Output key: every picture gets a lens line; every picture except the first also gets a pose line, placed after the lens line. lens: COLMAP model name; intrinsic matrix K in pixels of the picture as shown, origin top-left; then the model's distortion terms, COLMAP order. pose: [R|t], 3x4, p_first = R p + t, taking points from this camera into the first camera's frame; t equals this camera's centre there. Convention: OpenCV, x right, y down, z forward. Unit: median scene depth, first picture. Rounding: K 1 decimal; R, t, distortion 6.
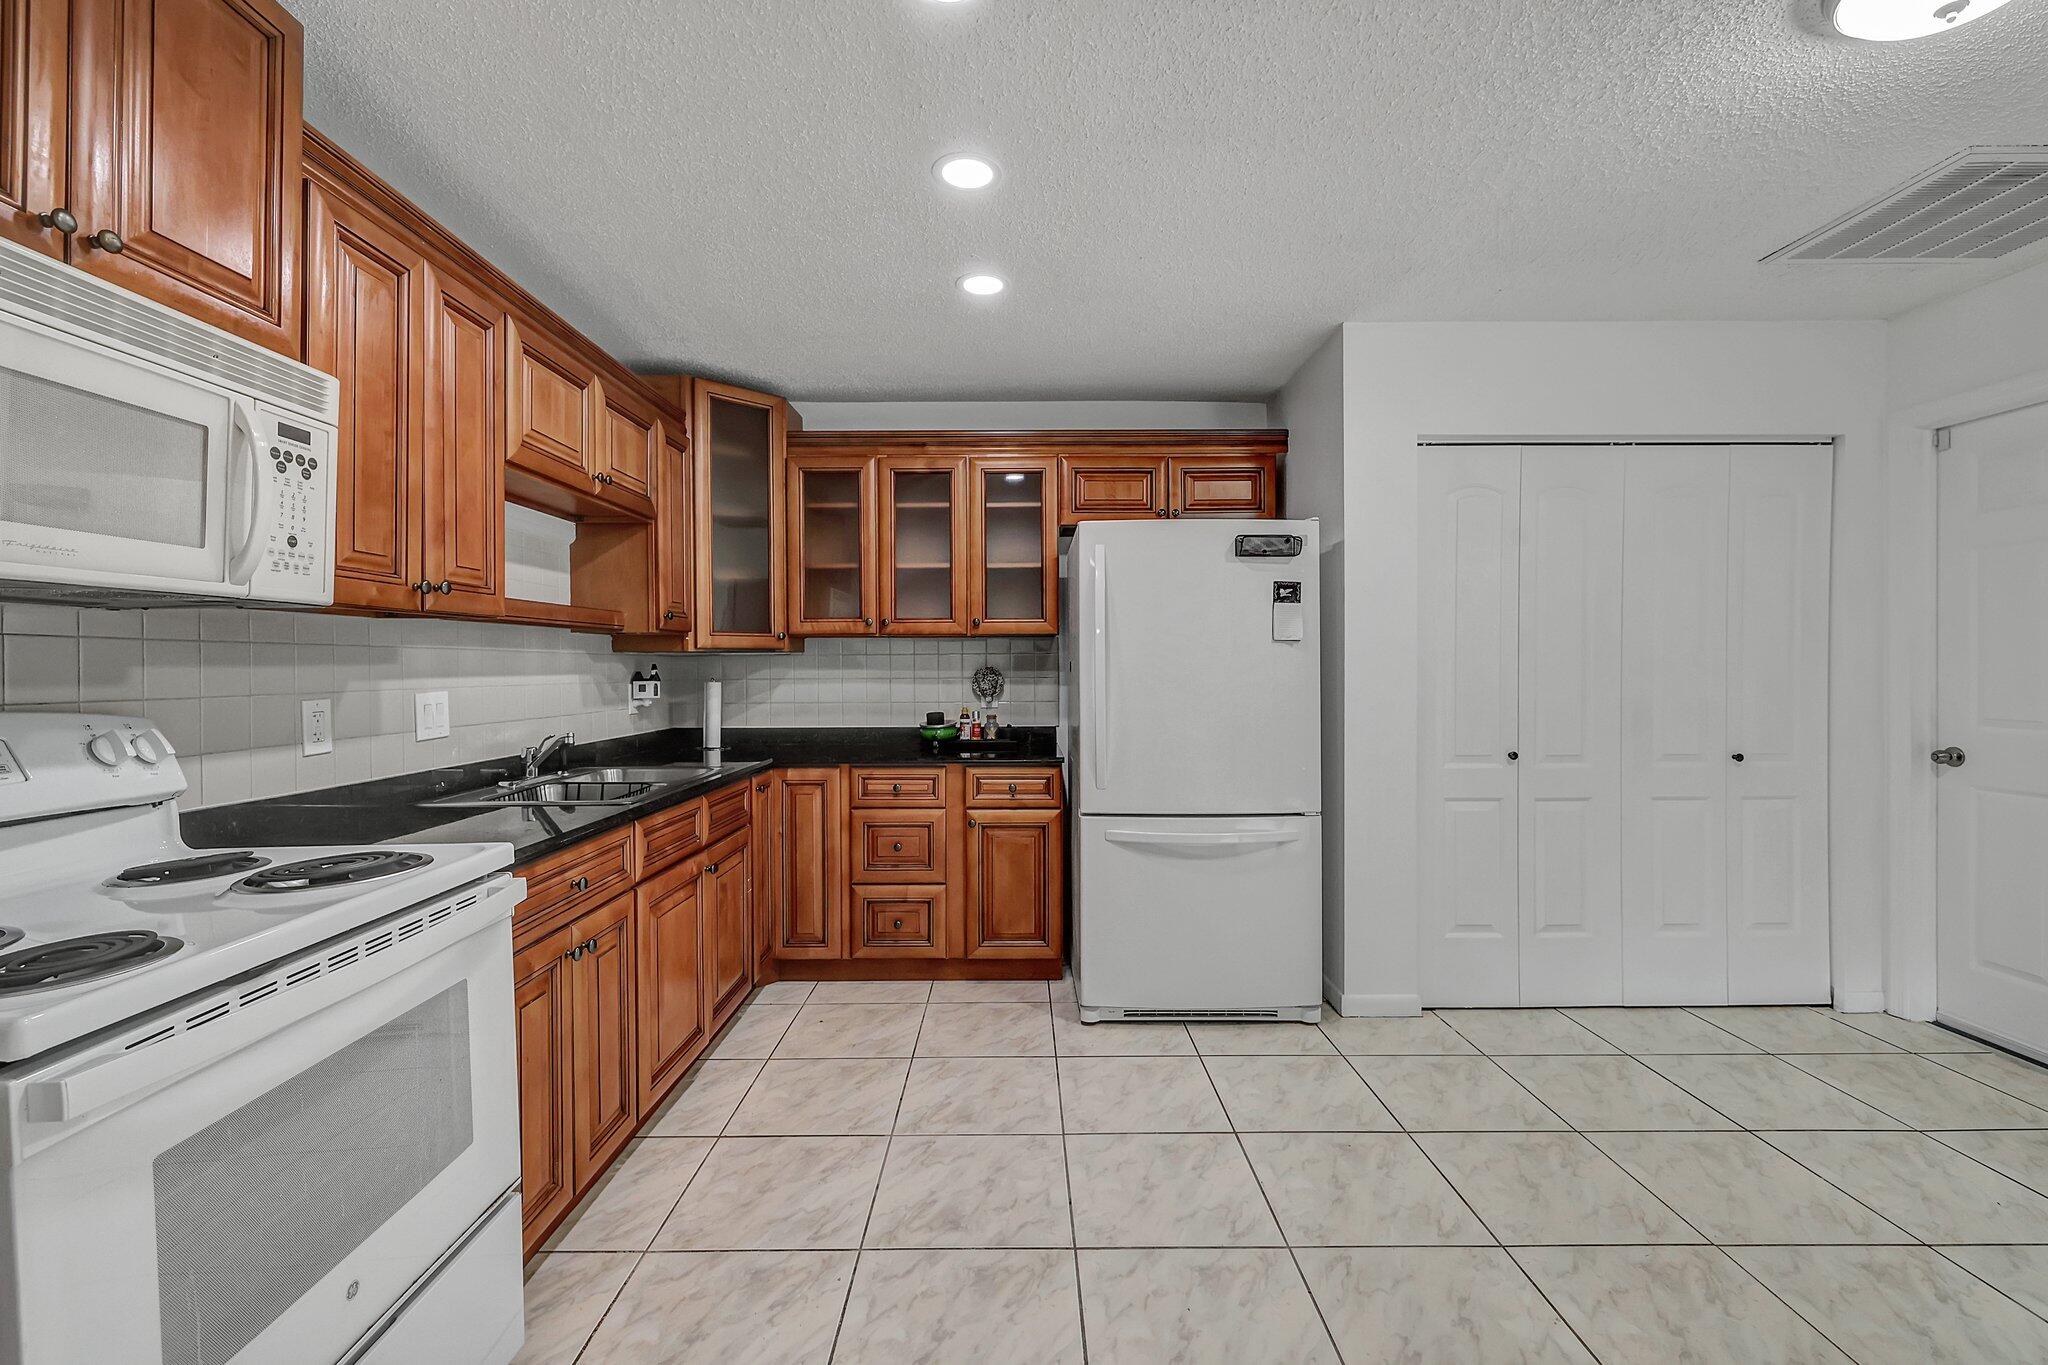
lens RADIAL K [[875.9, 0, 1008.4], [0, 875.9, 674.4], [0, 0, 1]] dist [-0.009273, 0.000181]
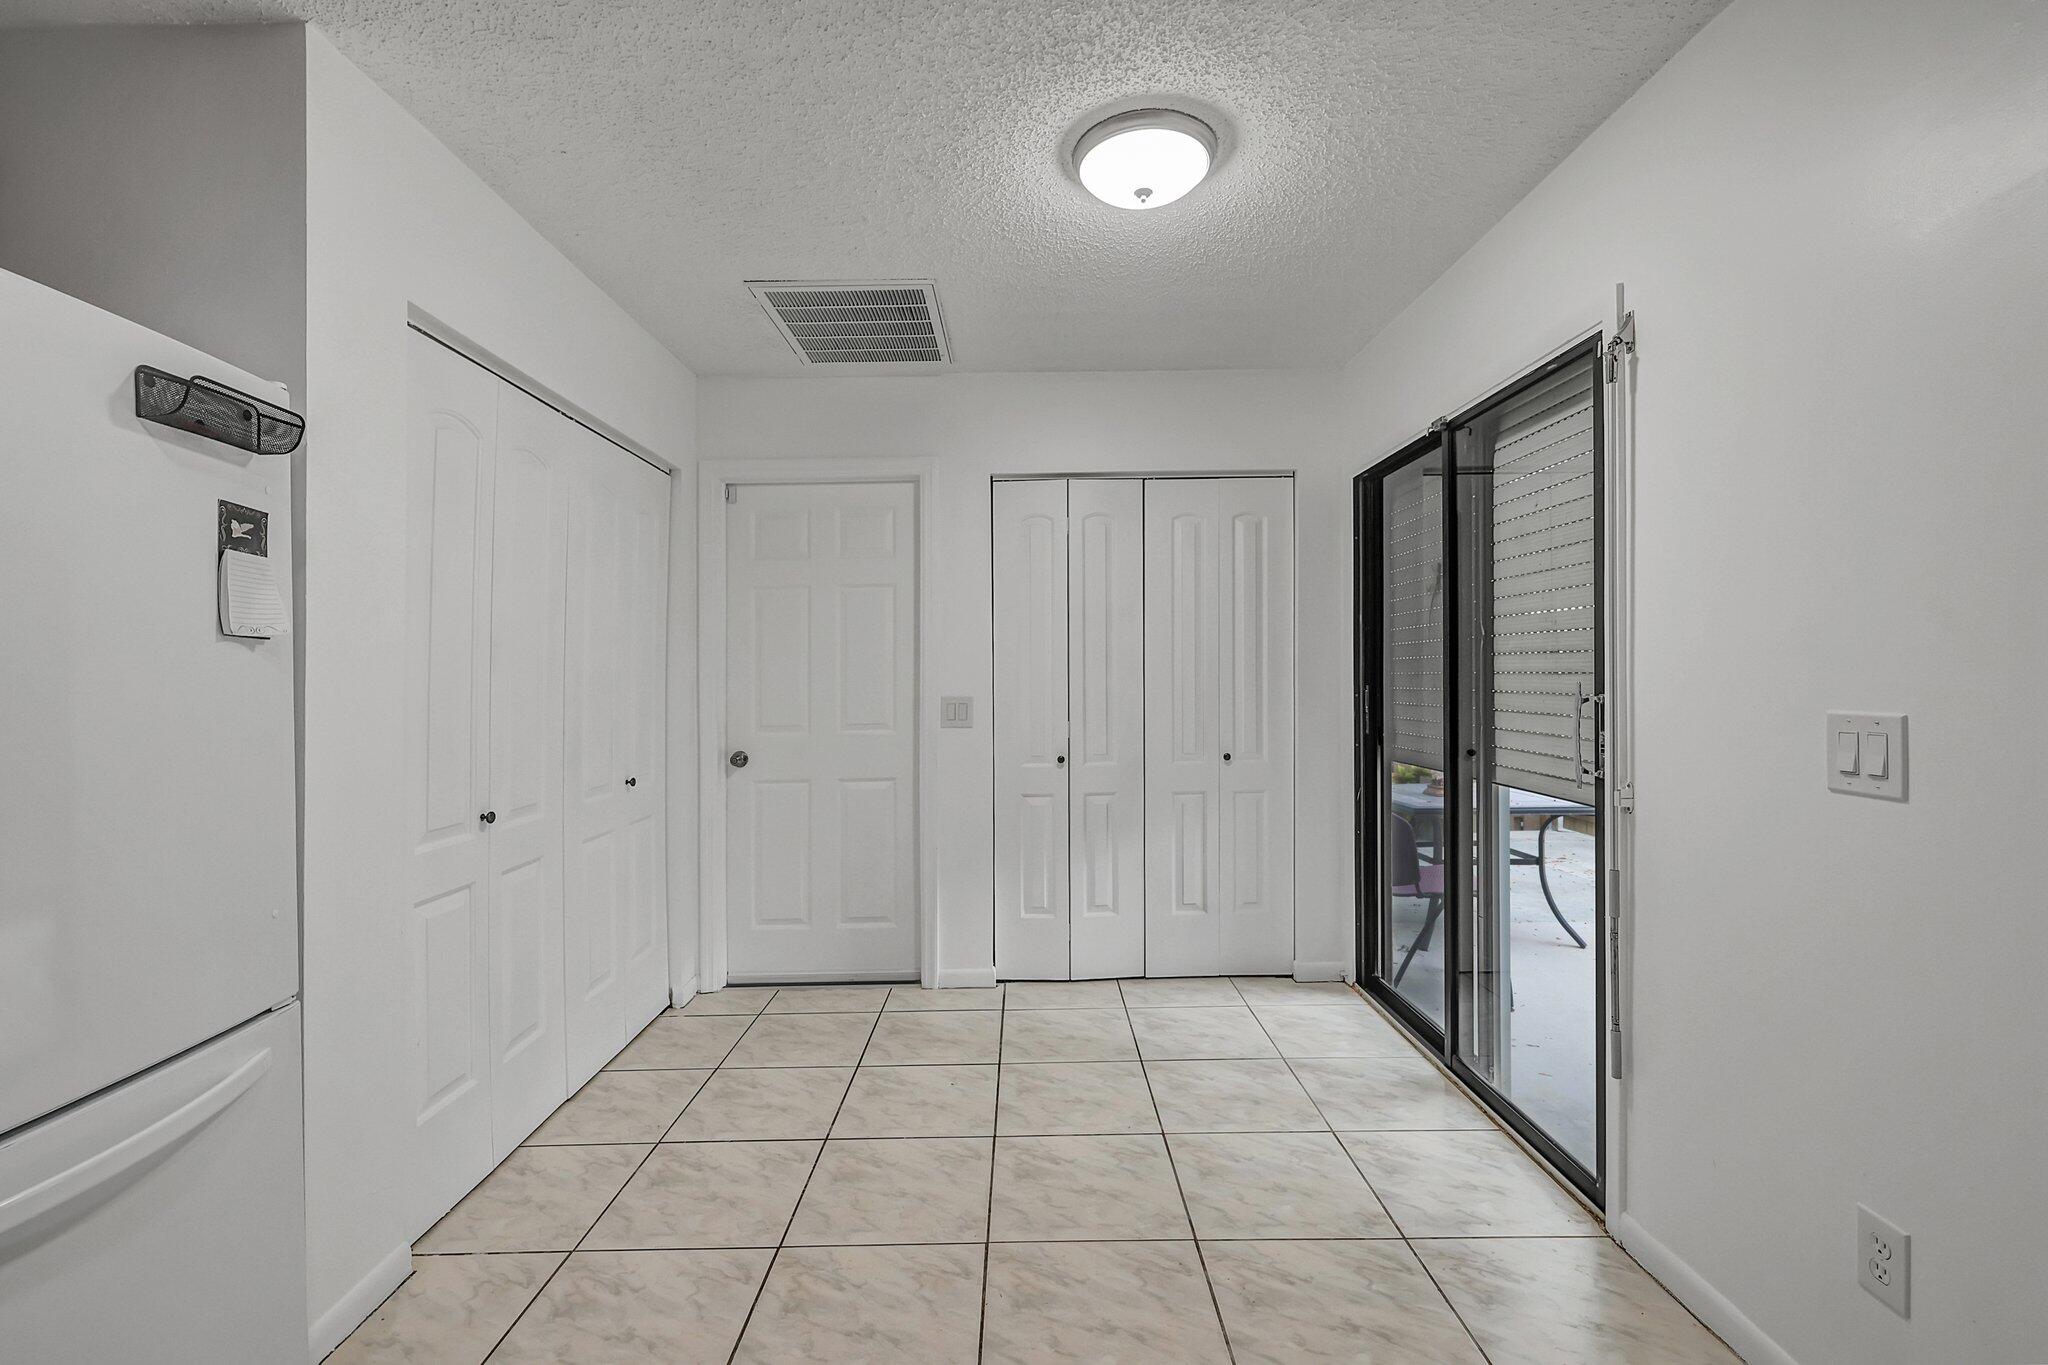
lens RADIAL K [[875.9, 0, 1059.2], [0, 875.9, 684.7], [0, 0, 1]] dist [-0.009273, 0.000181]
pose [[-0.032124, -0.007504, 0.999456, -0.141472], [0.024092, 0.999675, 0.008280, -0.007839], [-0.999193, 0.024345, -0.031933, 0.597751]]
